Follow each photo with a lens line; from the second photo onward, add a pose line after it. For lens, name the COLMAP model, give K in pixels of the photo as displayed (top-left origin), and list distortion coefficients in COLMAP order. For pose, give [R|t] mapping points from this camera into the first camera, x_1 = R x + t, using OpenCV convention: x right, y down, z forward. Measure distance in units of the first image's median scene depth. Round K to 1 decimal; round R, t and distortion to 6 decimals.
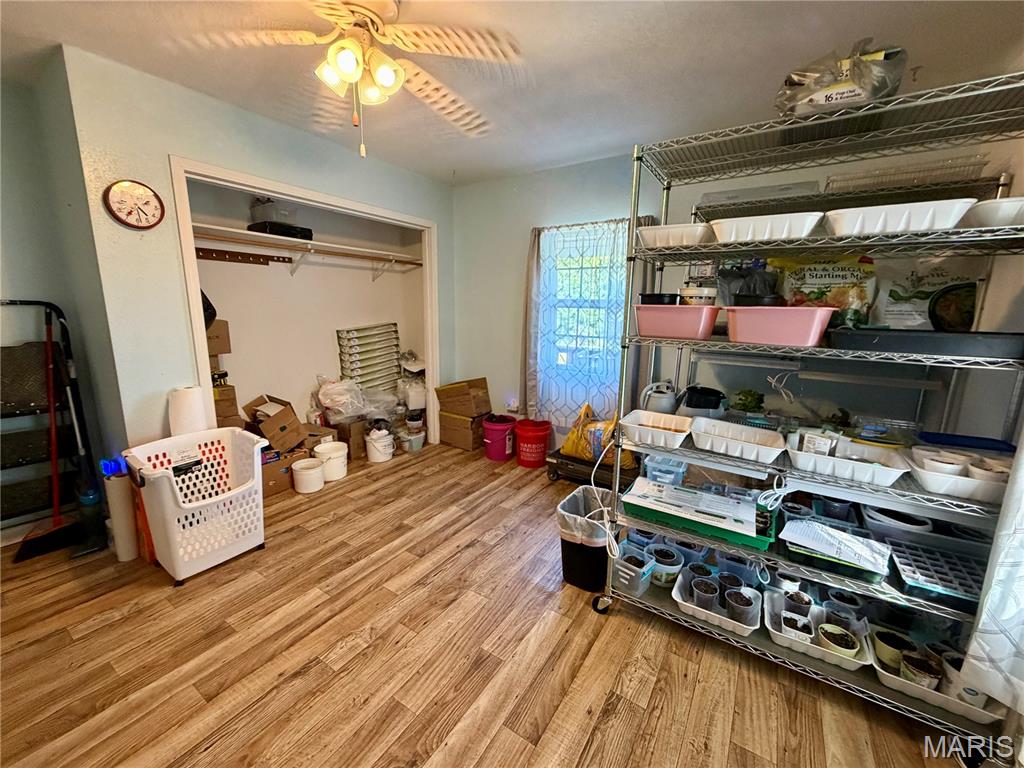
lens RADIAL K [[407.5, 0, 510.5], [0, 407.5, 385.8], [0, 0, 1]] dist [0.000212, 0.000071]
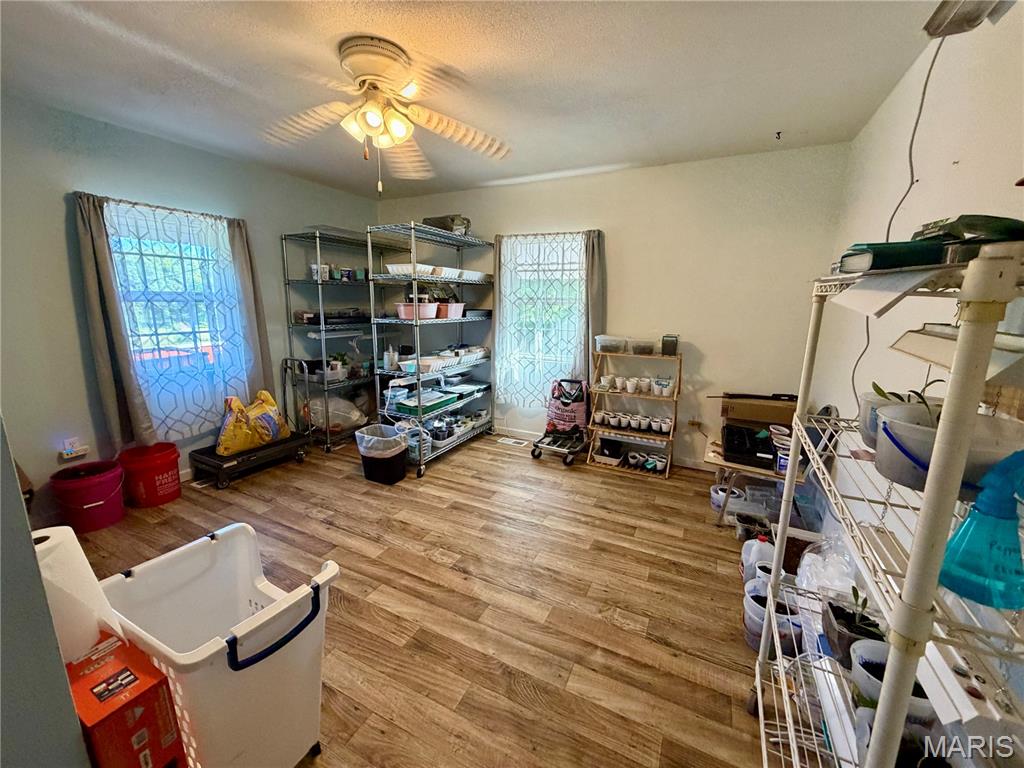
lens RADIAL K [[407.5, 0, 511.0], [0, 407.5, 380.4], [0, 0, 1]] dist [0.000212, 0.000071]
pose [[-0.128049, -0.207444, 0.969830, -1.114376], [0.171331, 0.958551, 0.227652, -0.138919], [-0.976857, 0.195313, -0.087200, 0.527687]]
